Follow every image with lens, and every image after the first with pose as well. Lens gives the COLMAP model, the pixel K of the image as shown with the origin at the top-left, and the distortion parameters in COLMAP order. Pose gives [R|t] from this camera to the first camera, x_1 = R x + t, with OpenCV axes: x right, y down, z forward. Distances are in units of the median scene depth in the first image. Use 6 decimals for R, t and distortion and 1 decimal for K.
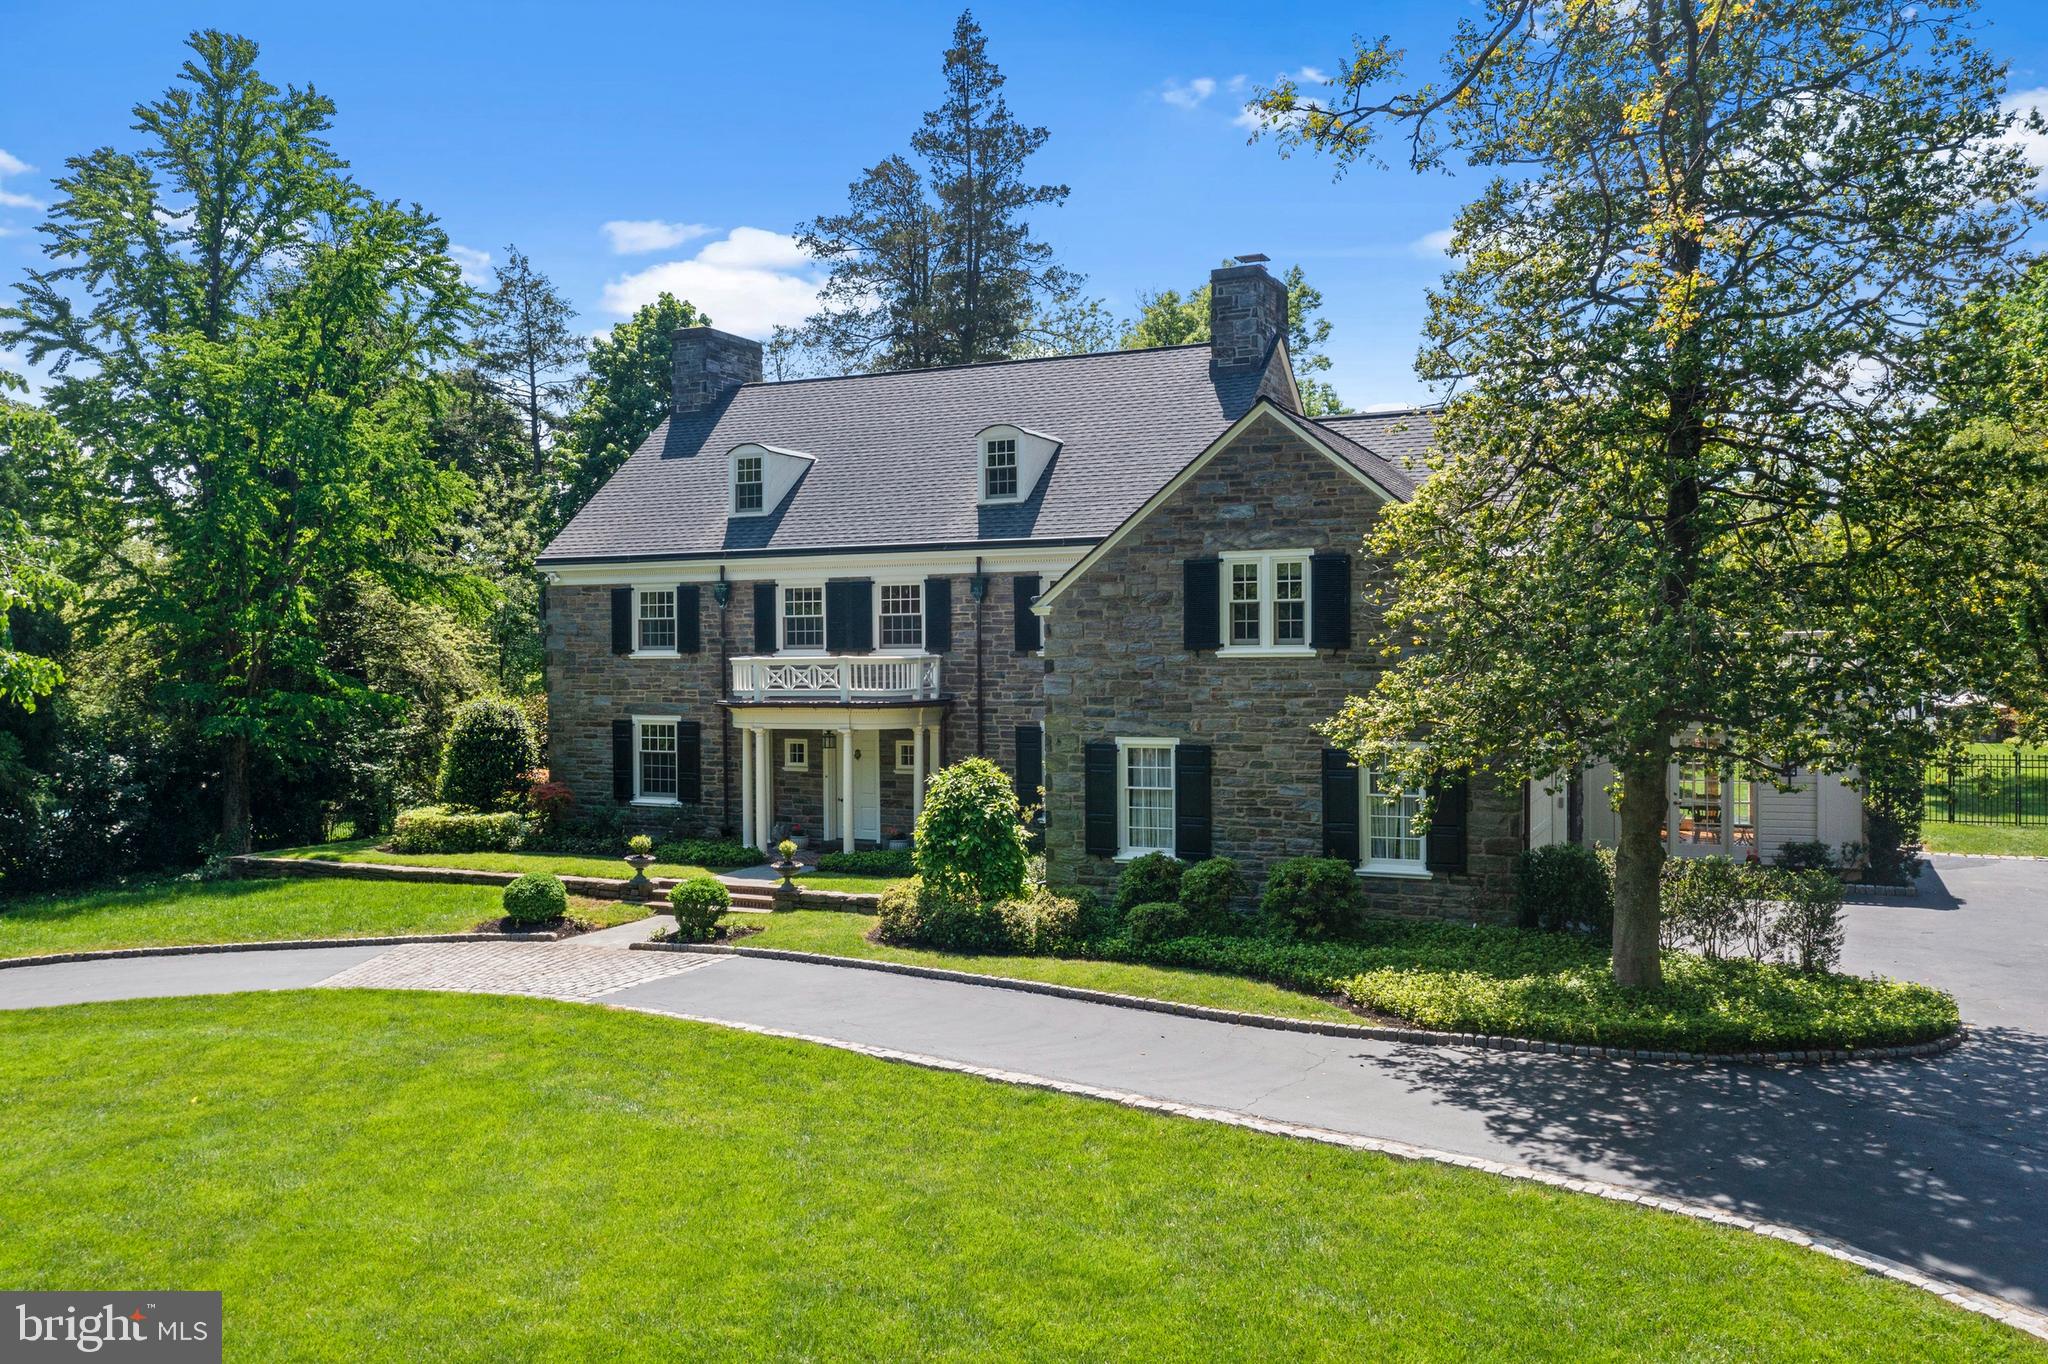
lens RADIAL K [[1613.4, 0, 1024.0], [0, 1613.4, 682.0], [0, 0, 1]] dist [-0.011945, 0.003668]
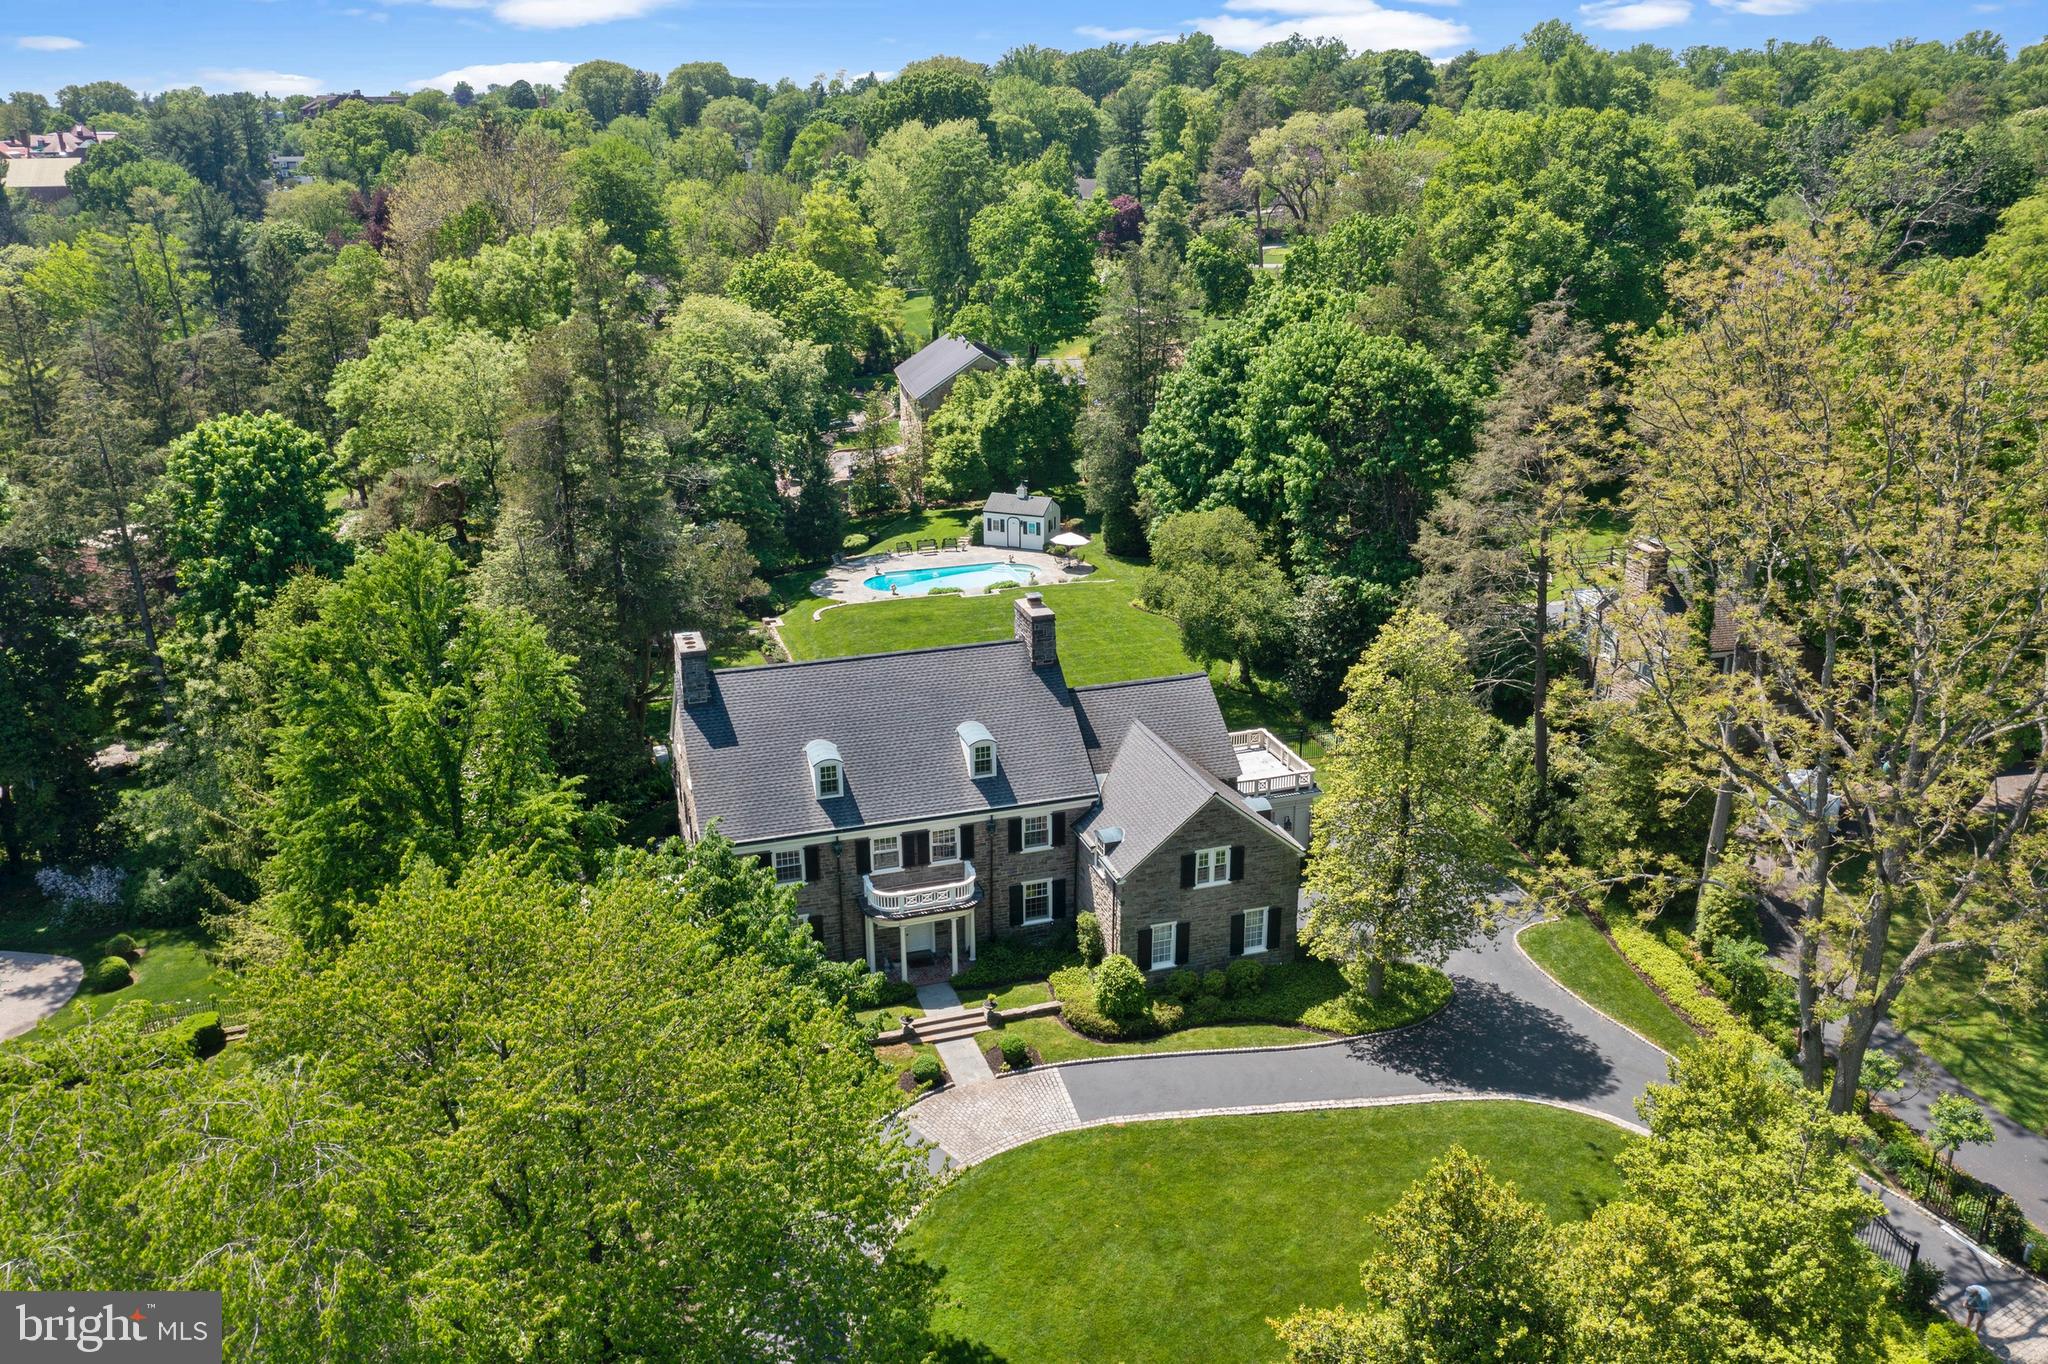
lens RADIAL K [[1613.4, 0, 1024.0], [0, 1613.4, 682.0], [0, 0, 1]] dist [-0.011945, 0.003668]
pose [[0.740054, -0.226370, 0.633306, -1.178162], [0.017215, 0.947720, 0.318639, -0.834369], [-0.672327, -0.224908, 0.705261, -0.374682]]
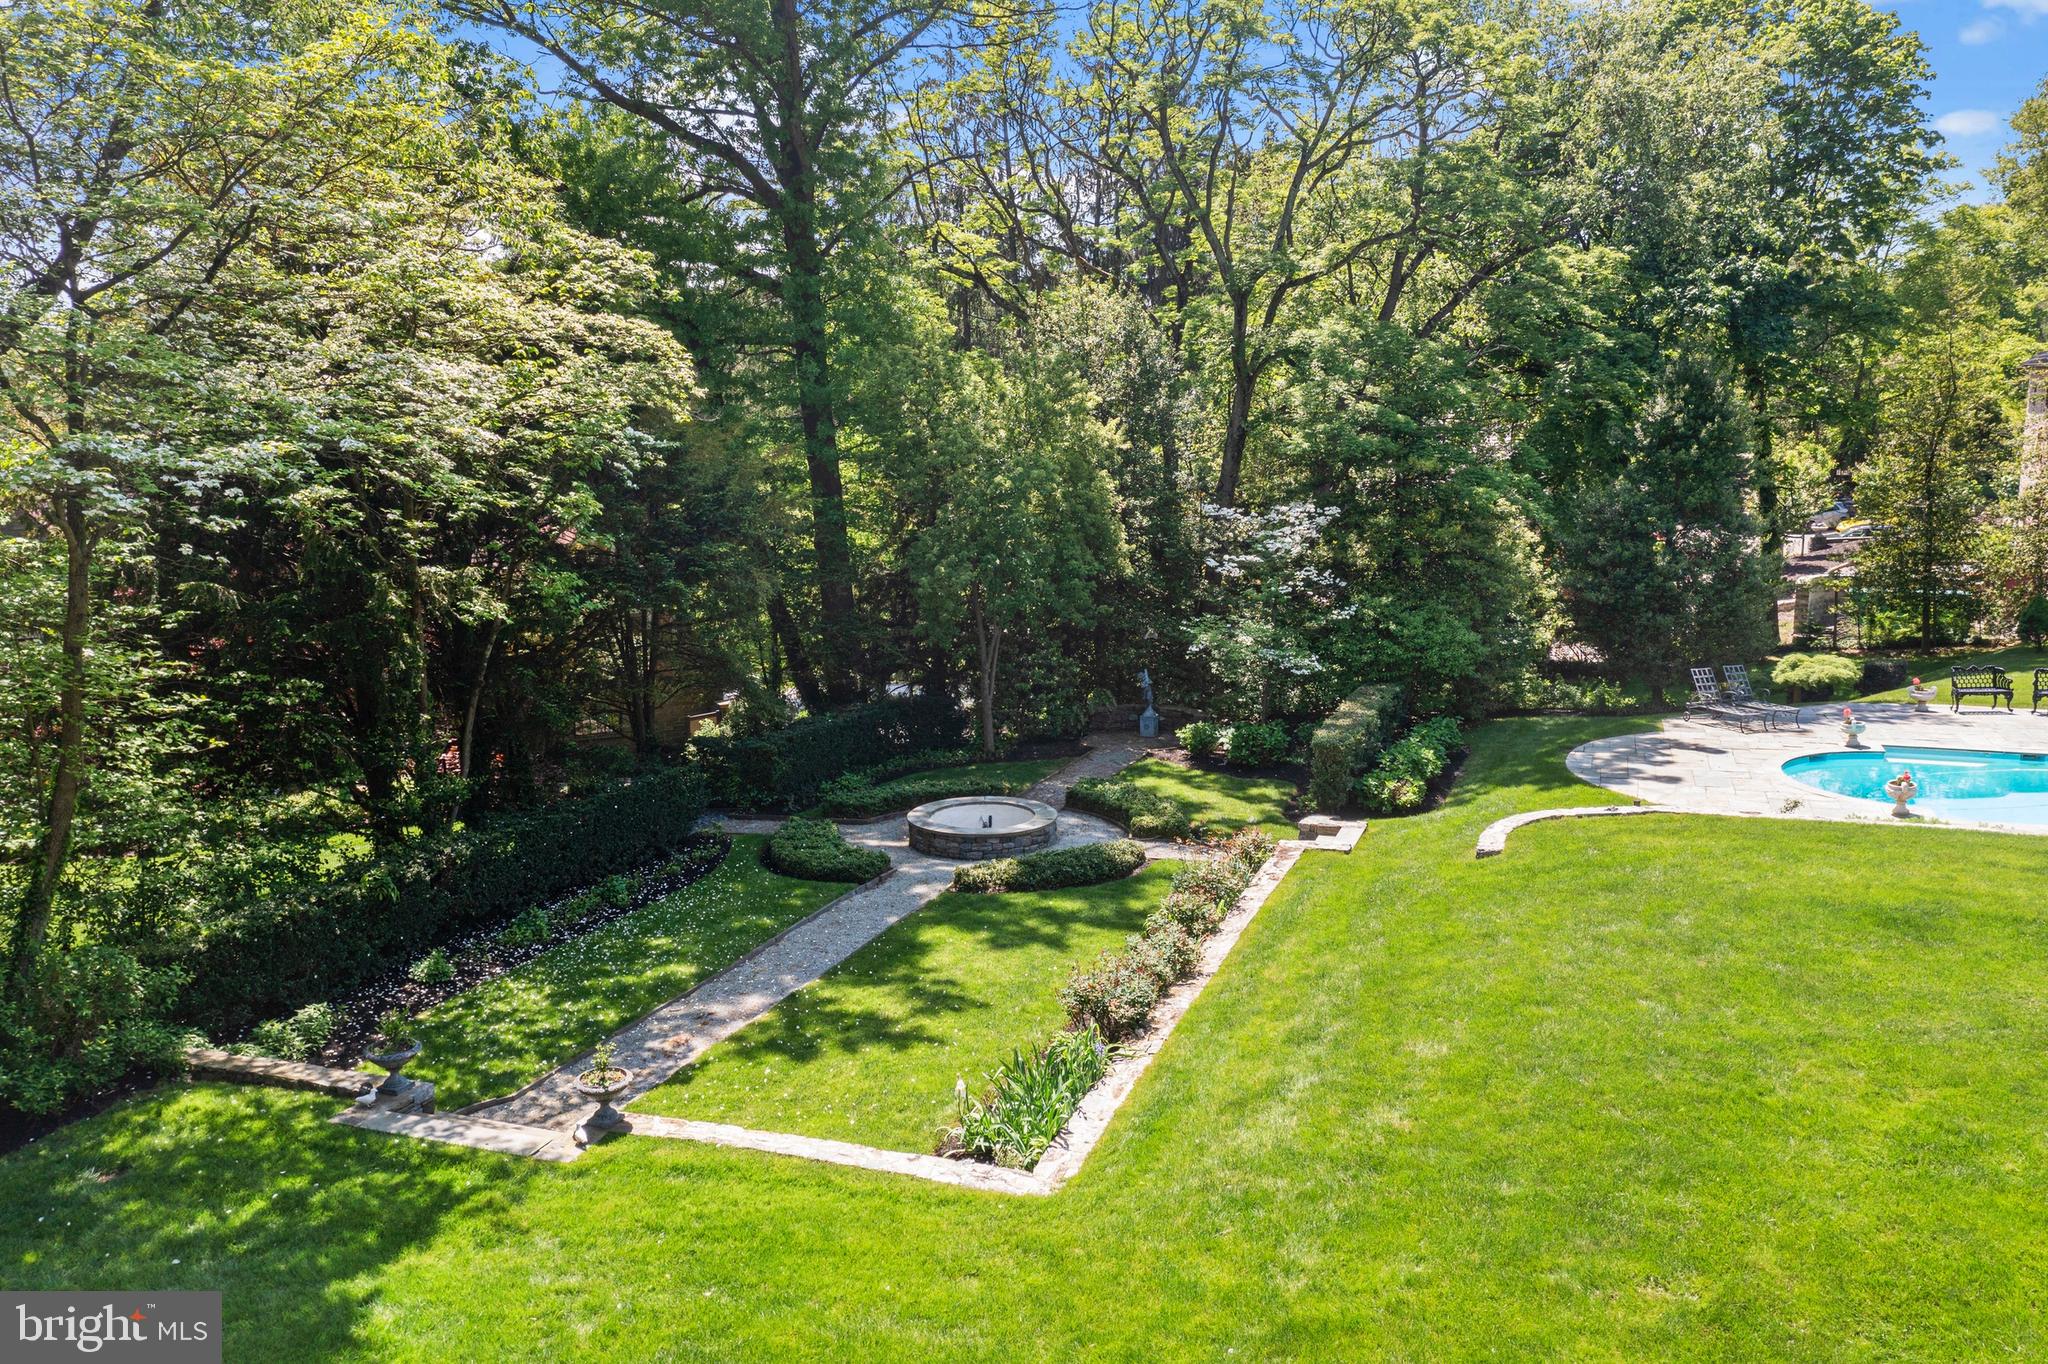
lens RADIAL K [[1613.4, 0, 1024.0], [0, 1613.4, 682.0], [0, 0, 1]] dist [-0.011945, 0.003668]
pose [[0.994786, -0.024443, 0.099010, 0.346035], [0.008334, 0.987088, 0.159960, -0.108604], [-0.101641, -0.158301, 0.982145, 1.572423]]
